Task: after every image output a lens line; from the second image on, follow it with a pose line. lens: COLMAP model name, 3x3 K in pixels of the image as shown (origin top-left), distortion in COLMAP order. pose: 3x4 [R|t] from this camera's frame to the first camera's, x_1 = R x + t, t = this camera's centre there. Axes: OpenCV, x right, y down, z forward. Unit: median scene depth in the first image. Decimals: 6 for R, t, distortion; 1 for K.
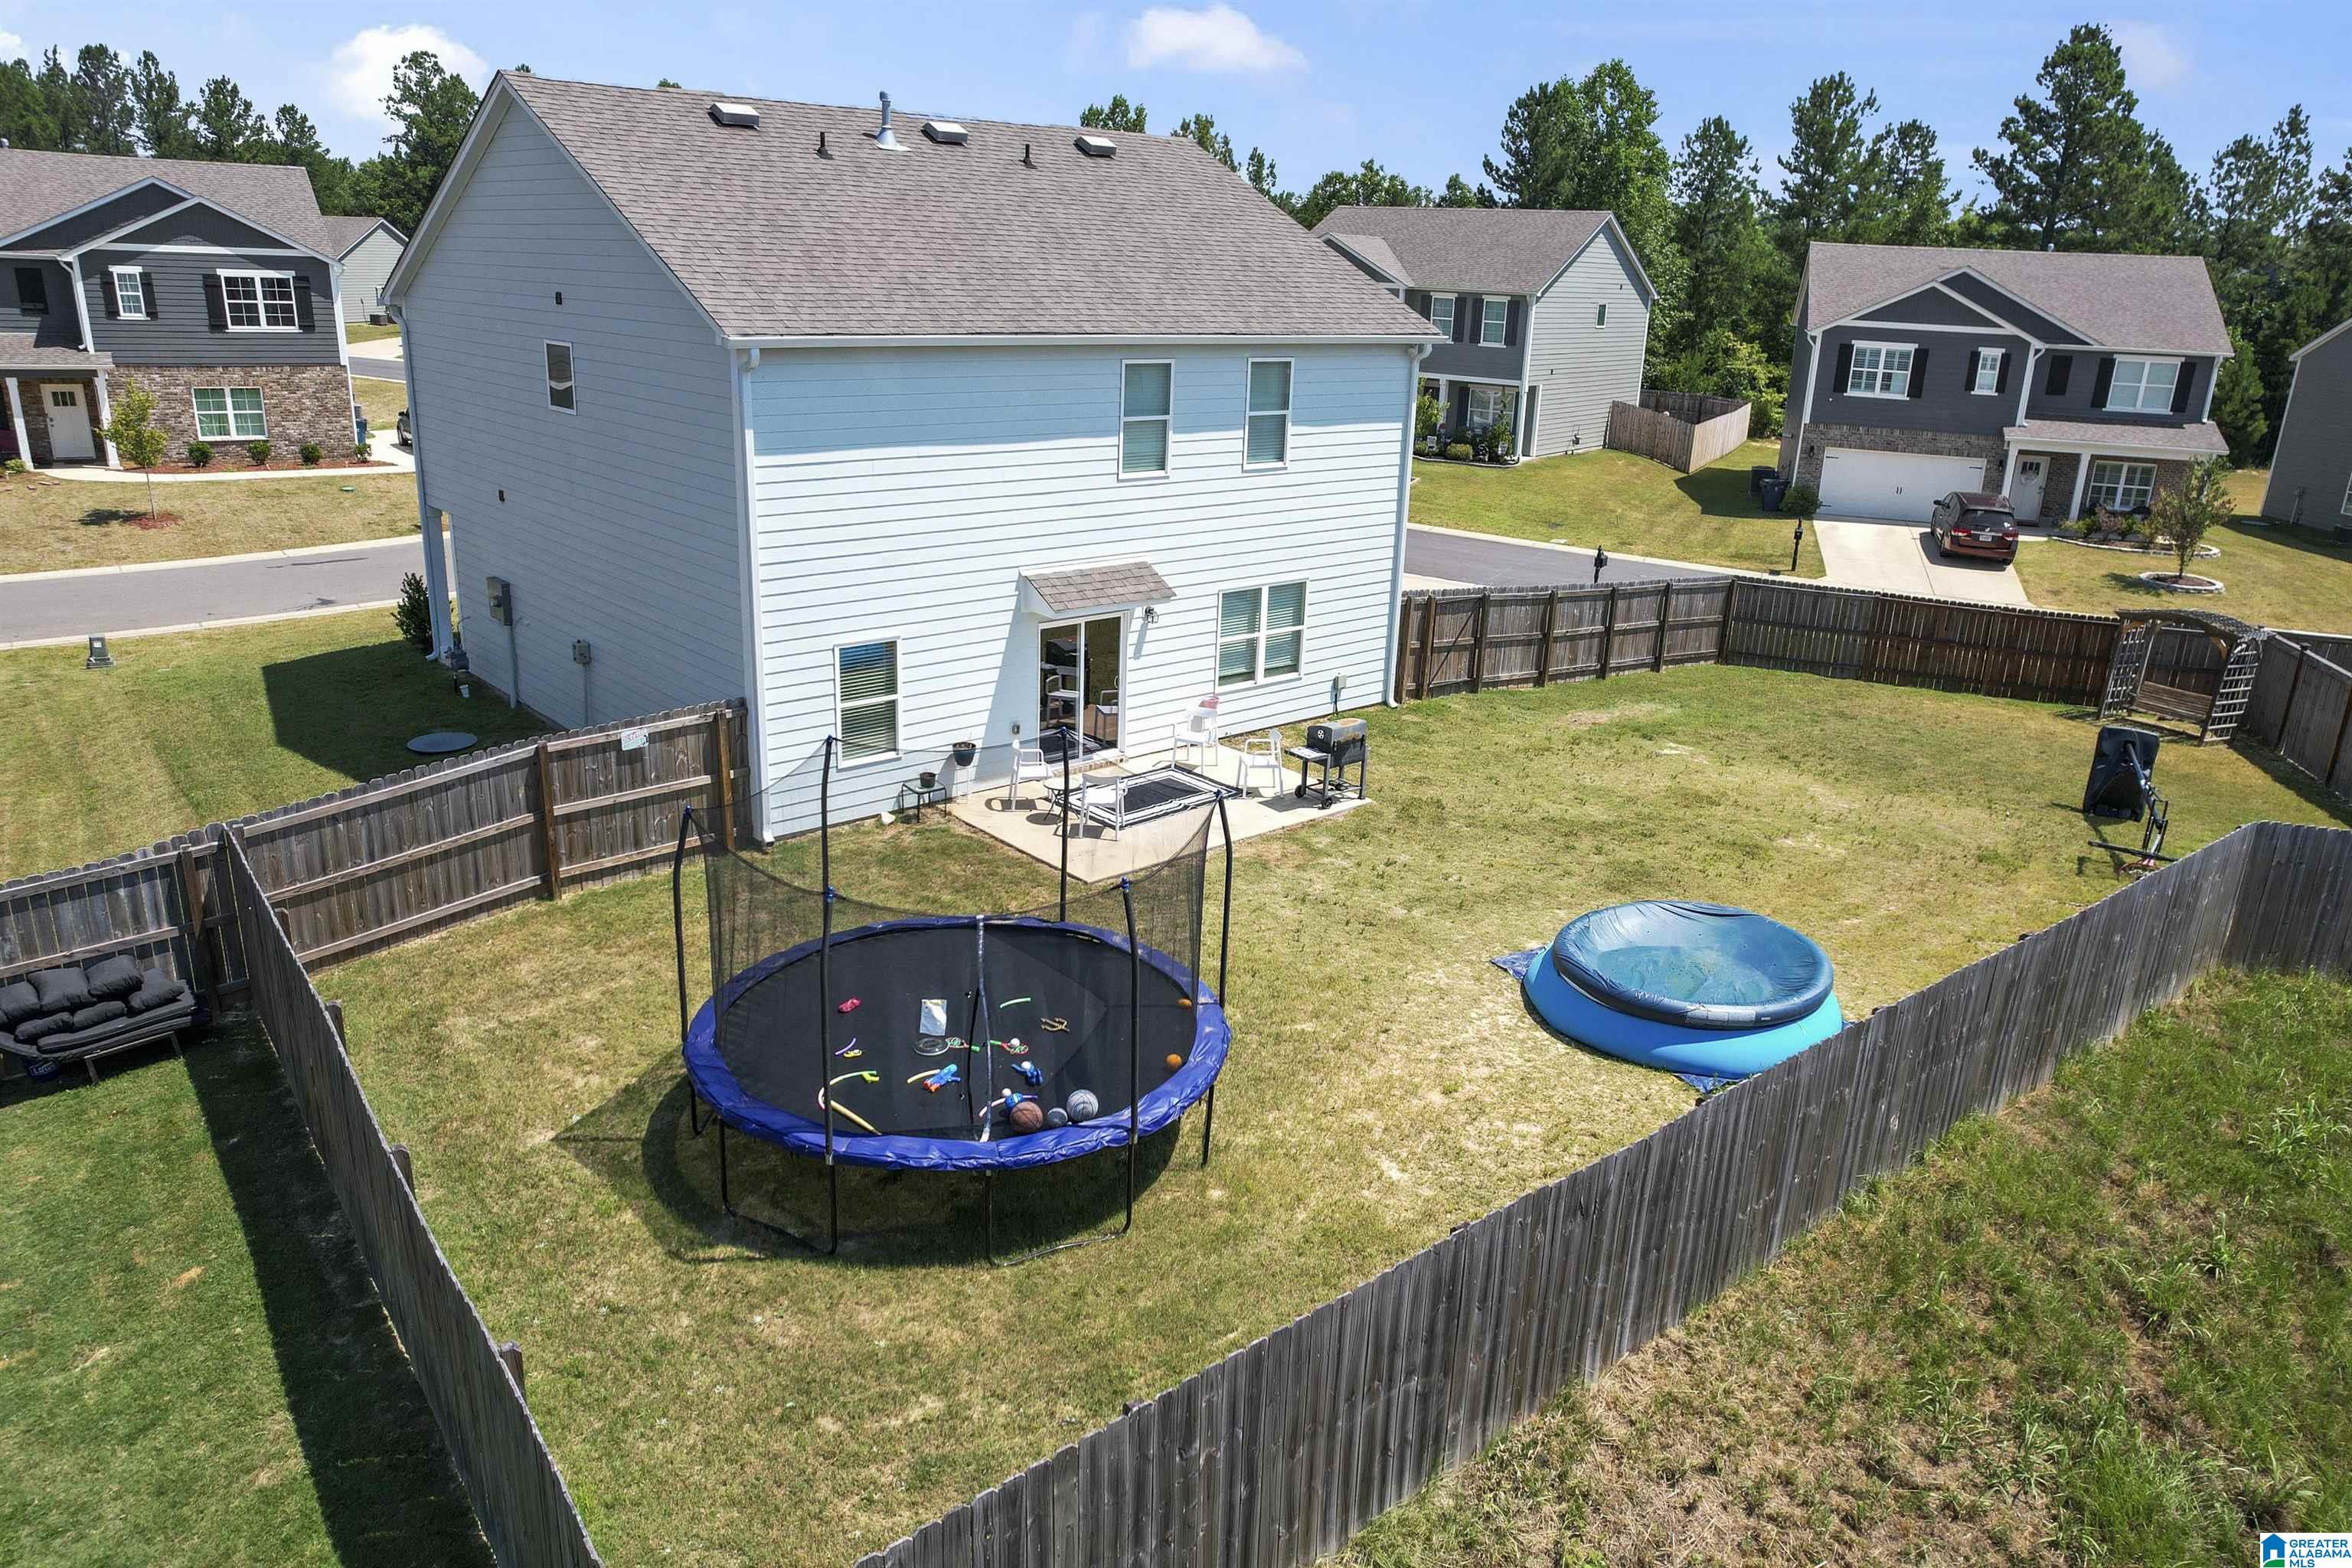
lens RADIAL K [[1489.1, 0, 1200.2], [0, 1489.1, 837.5], [0, 0, 1]] dist [-0.029422, 0.013777]
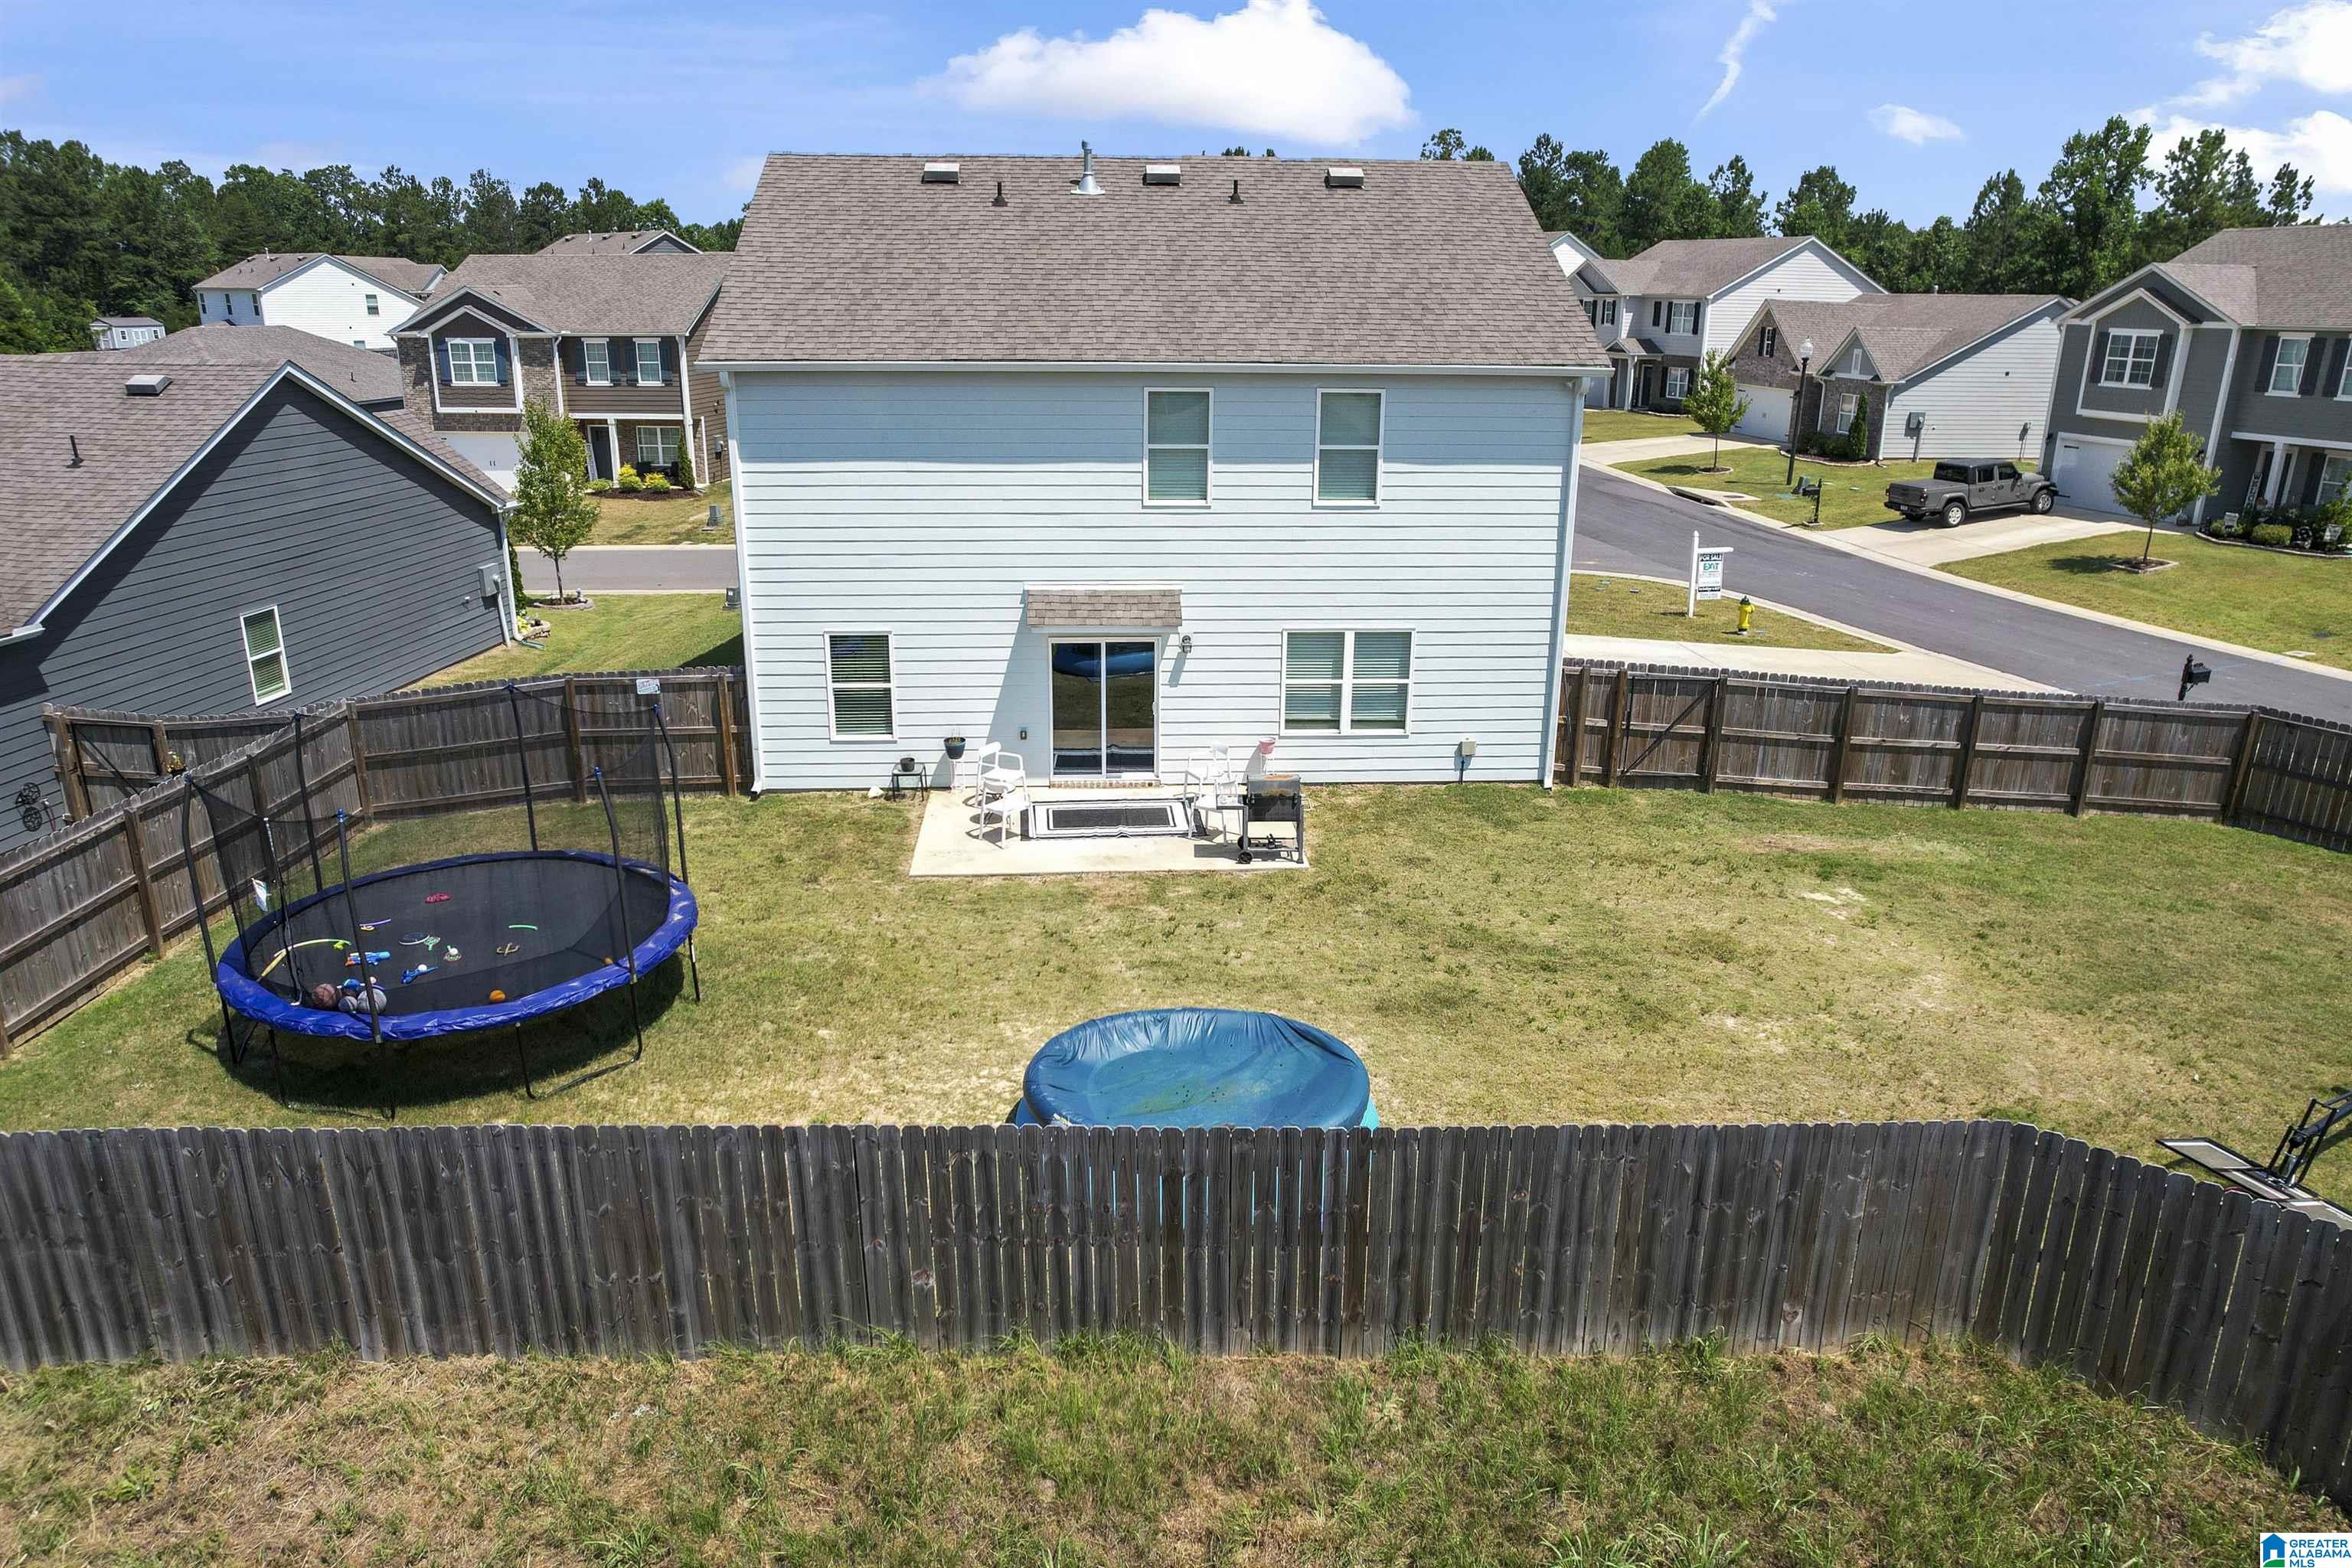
lens RADIAL K [[1489.1, 0, 1175.9], [0, 1489.1, 798.1], [0, 0, 1]] dist [-0.029422, 0.013777]
pose [[0.804730, 0.164369, -0.570432, 0.520636], [-0.195307, 0.980717, 0.007065, -0.052452], [0.560593, 0.105724, 0.821315, 0.185878]]
